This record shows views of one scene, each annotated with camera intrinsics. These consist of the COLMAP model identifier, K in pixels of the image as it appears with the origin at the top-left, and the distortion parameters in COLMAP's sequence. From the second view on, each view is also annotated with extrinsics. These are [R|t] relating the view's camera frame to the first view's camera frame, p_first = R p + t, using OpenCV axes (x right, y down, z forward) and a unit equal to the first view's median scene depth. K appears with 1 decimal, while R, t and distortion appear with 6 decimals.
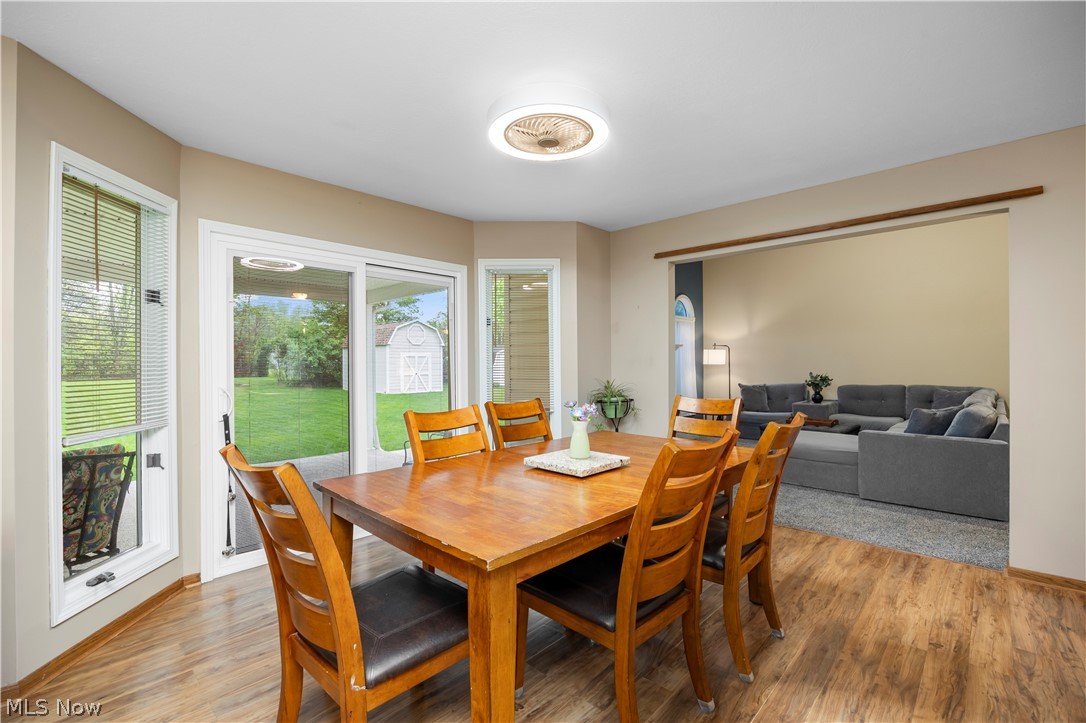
lens RADIAL K [[477.2, 0, 543.8], [0, 477.2, 358.9], [0, 0, 1]] dist [-0.019643, 0.000393]
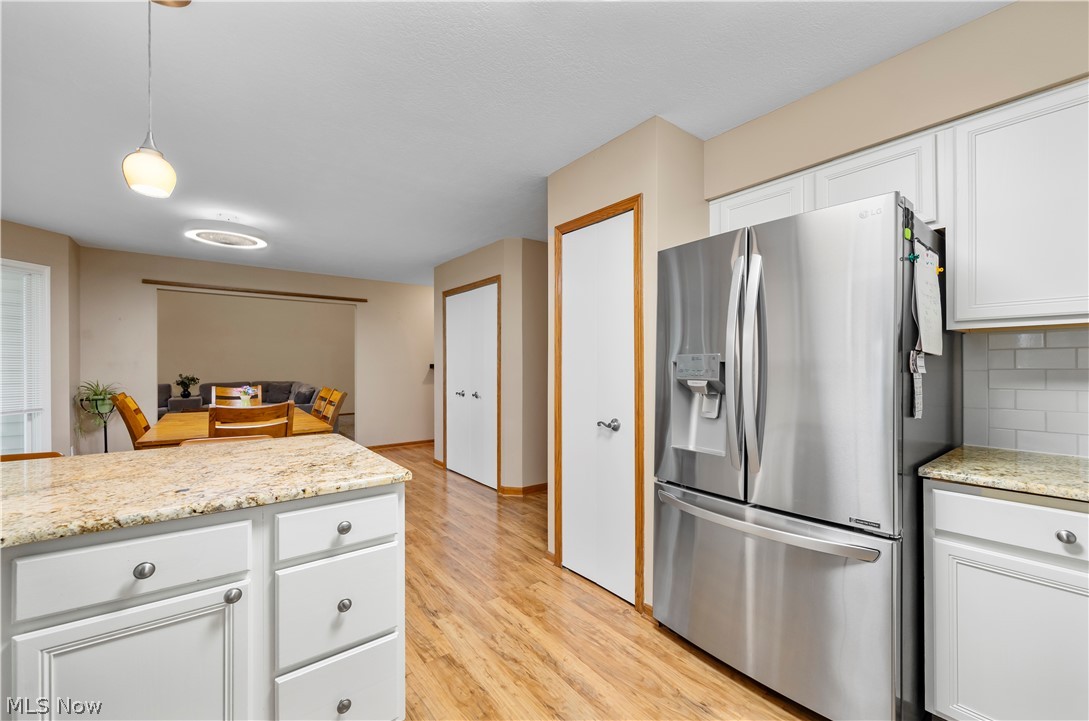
lens RADIAL K [[435.0, 0, 551.9], [0, 435.0, 364.4], [0, 0, 1]] dist [0.008129, -0.001470]
pose [[0.143520, 0.011121, 0.989585, -0.774906], [-0.012357, 0.999879, -0.009444, 0.002550], [-0.989570, -0.010873, 0.143640, -0.246959]]
